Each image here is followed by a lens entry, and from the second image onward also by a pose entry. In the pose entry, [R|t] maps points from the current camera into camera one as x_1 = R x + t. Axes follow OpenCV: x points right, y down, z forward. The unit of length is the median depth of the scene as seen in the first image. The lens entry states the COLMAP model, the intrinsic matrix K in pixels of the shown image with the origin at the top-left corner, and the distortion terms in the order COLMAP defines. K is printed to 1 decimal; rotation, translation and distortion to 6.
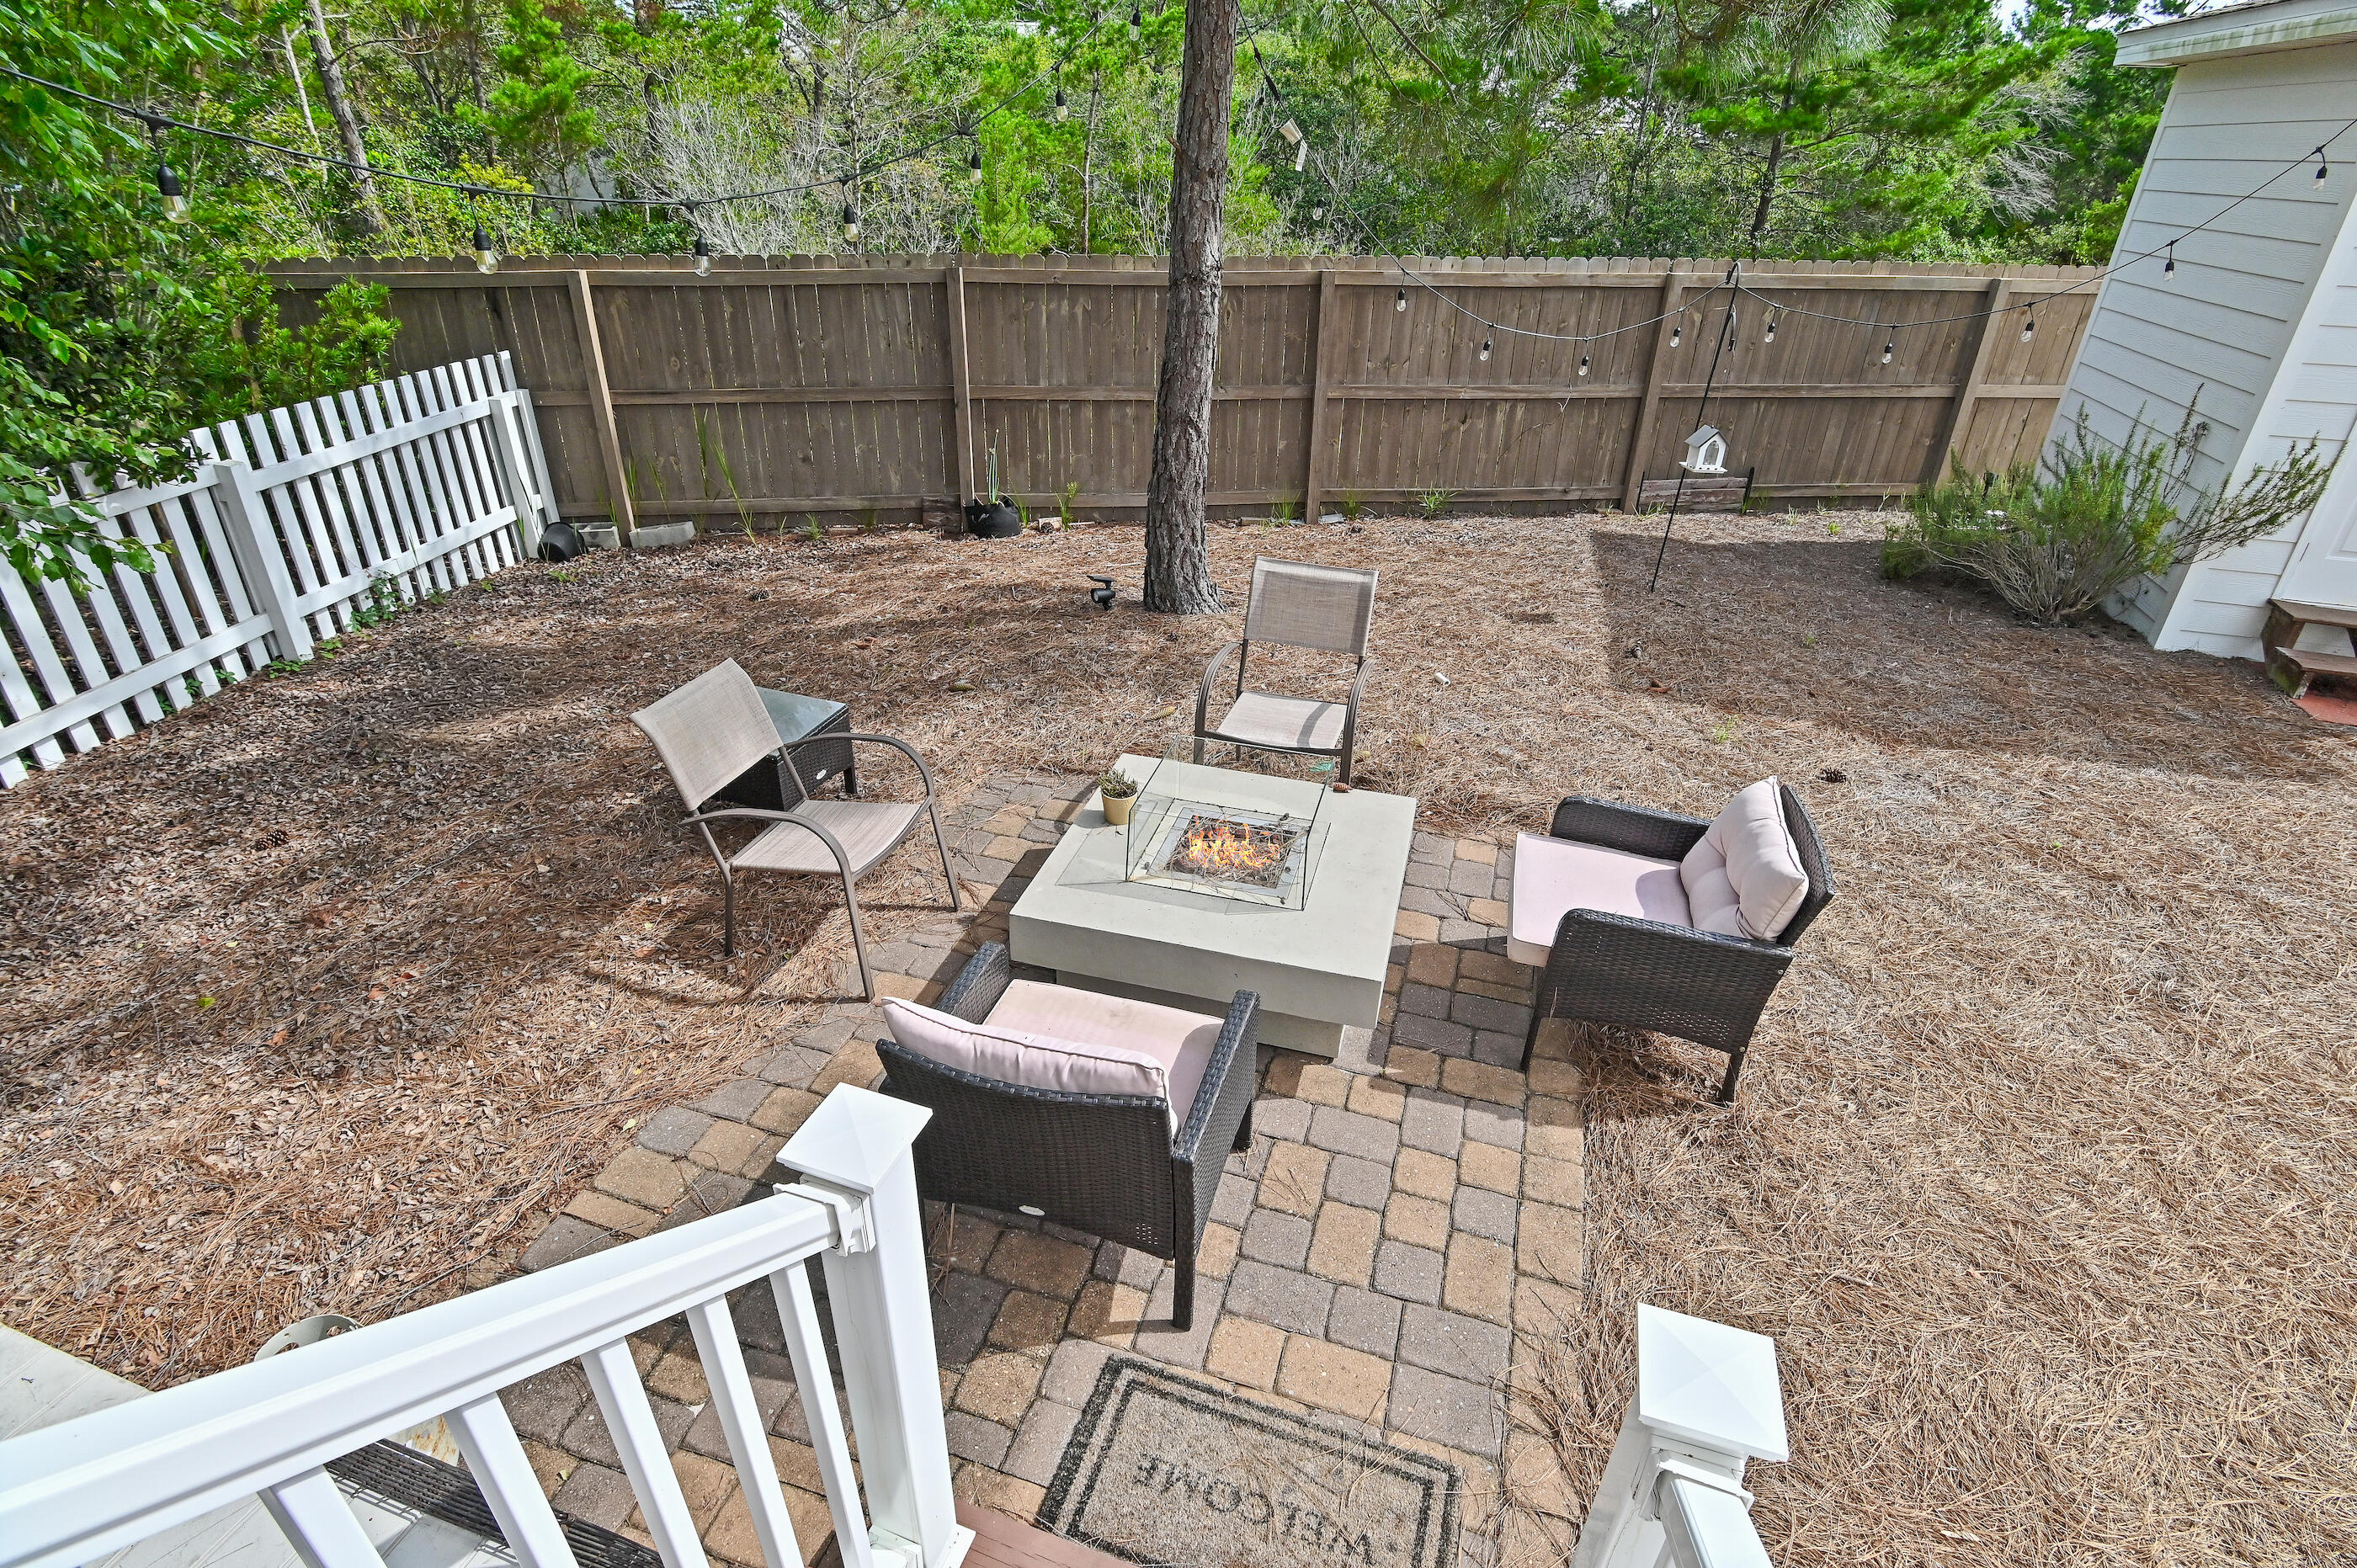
lens RADIAL K [[1153.6, 0, 1178.5], [0, 1153.6, 784.0], [0, 0, 1]] dist [-0.020179, 0.000107]
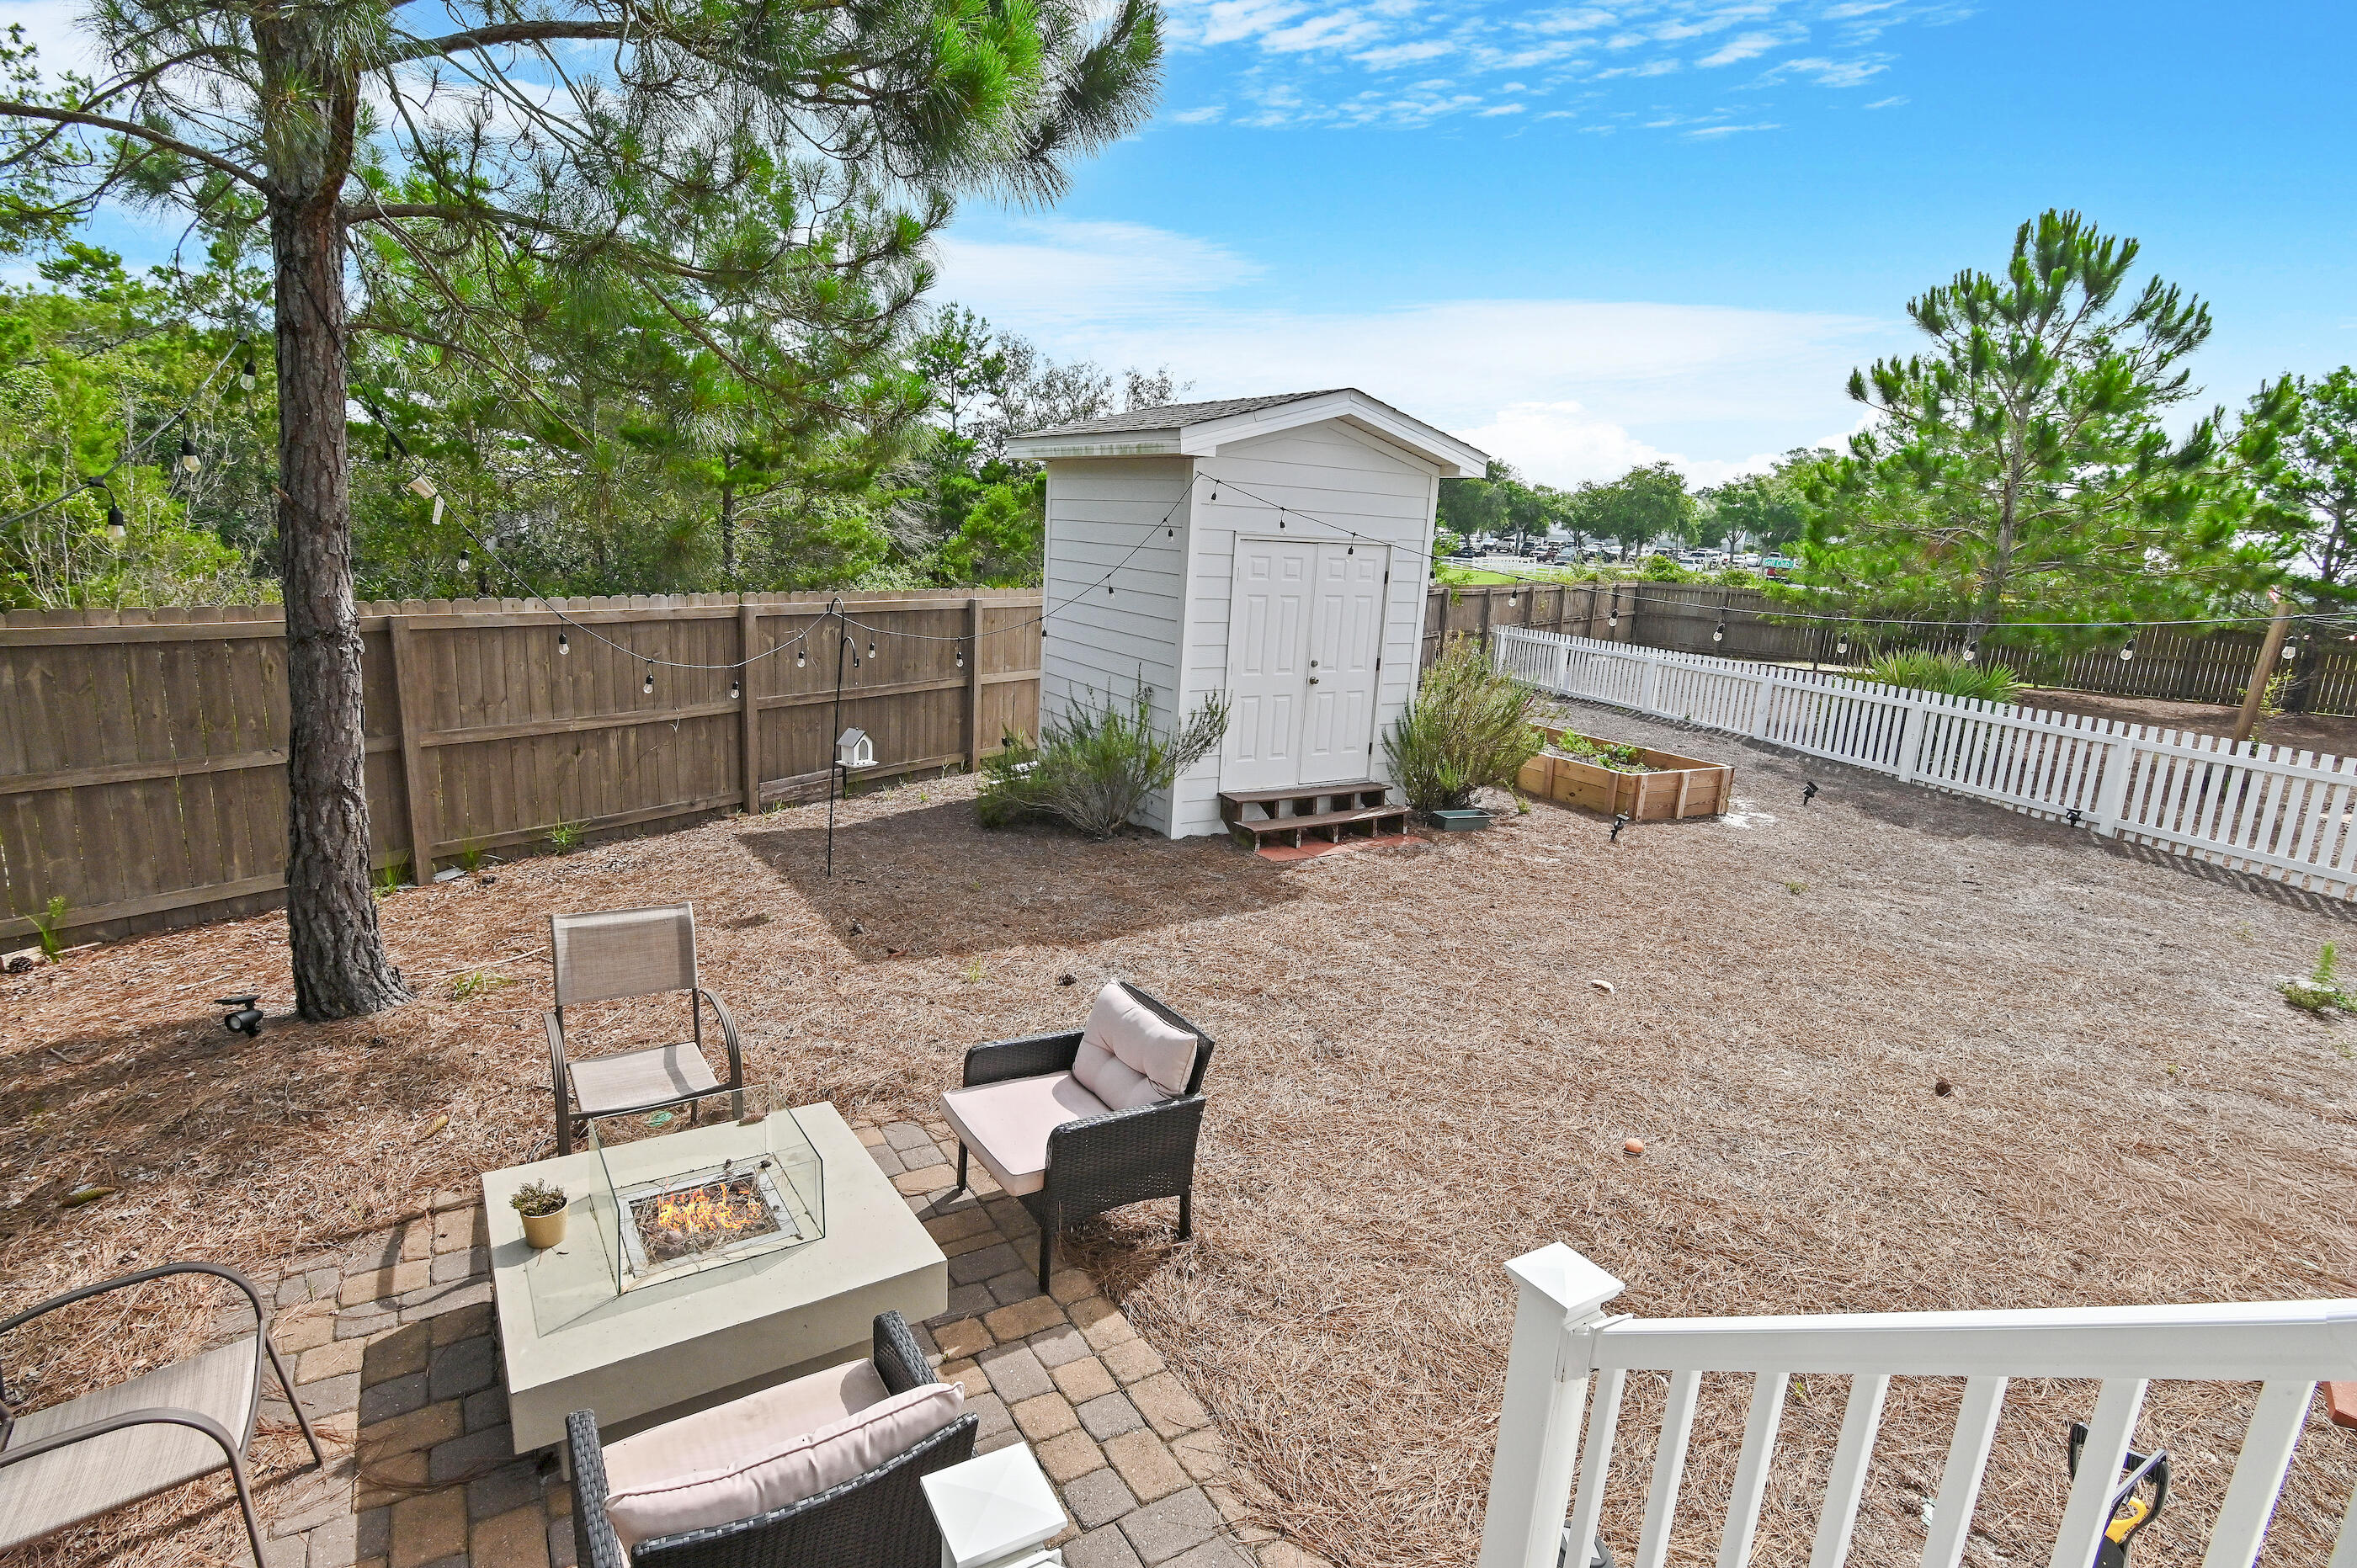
lens RADIAL K [[1153.7, 0, 1178.5], [0, 1153.7, 784.0], [0, 0, 1]] dist [-0.019079, -0.000205]
pose [[0.657967, -0.142257, 0.739488, -0.204562], [0.324306, 0.939794, -0.107764, -0.027671], [-0.679636, 0.310726, 0.664488, 0.016391]]
